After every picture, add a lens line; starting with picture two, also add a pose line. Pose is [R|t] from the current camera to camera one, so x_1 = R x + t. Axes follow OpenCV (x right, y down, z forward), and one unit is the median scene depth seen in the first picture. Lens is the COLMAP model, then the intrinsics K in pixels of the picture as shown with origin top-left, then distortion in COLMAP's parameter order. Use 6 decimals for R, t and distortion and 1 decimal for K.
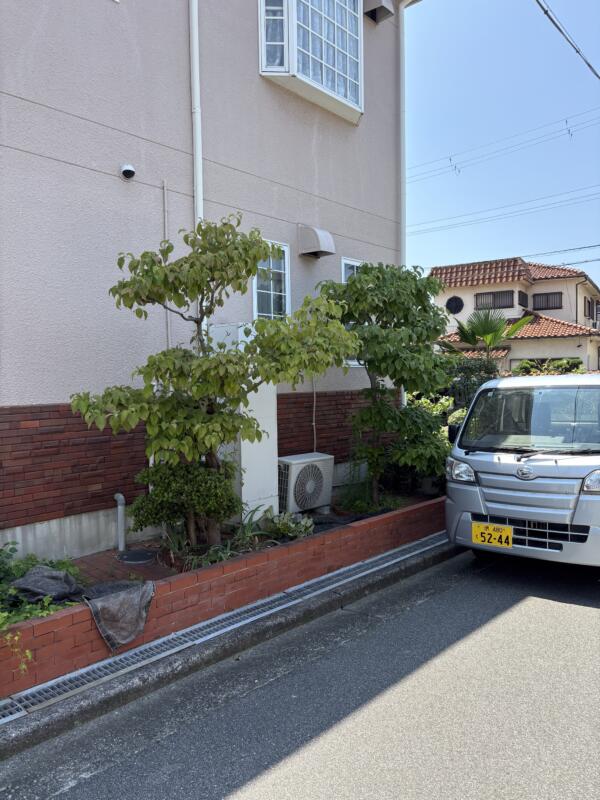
lens RADIAL K [[607.1, 0, 295.0], [0, 607.1, 387.6], [0, 0, 1]] dist [0.109160, -0.144381]
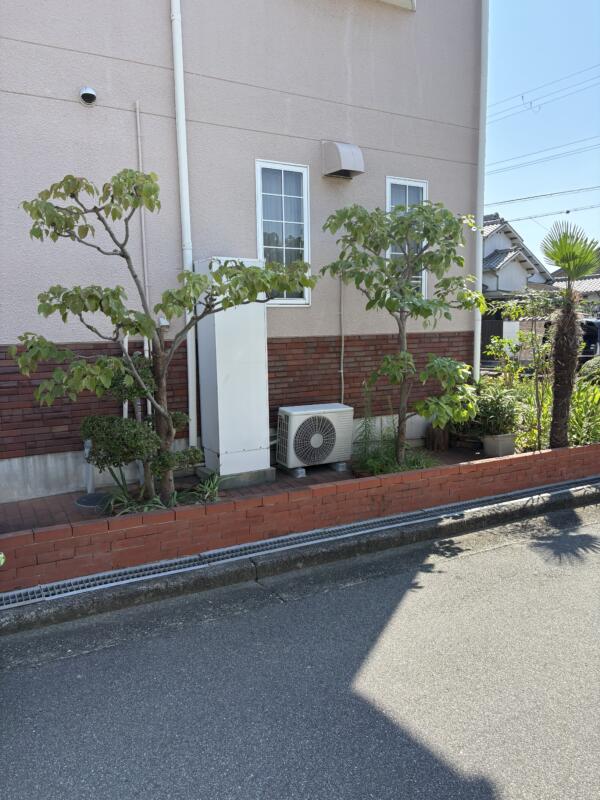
lens RADIAL K [[607.1, 0, 295.0], [0, 607.1, 387.6], [0, 0, 1]] dist [0.109160, -0.144381]
pose [[0.947718, 0.032670, -0.317432, 0.348115], [-0.003766, 0.995821, 0.091247, 0.003080], [0.319086, -0.085281, 0.943881, 0.183056]]
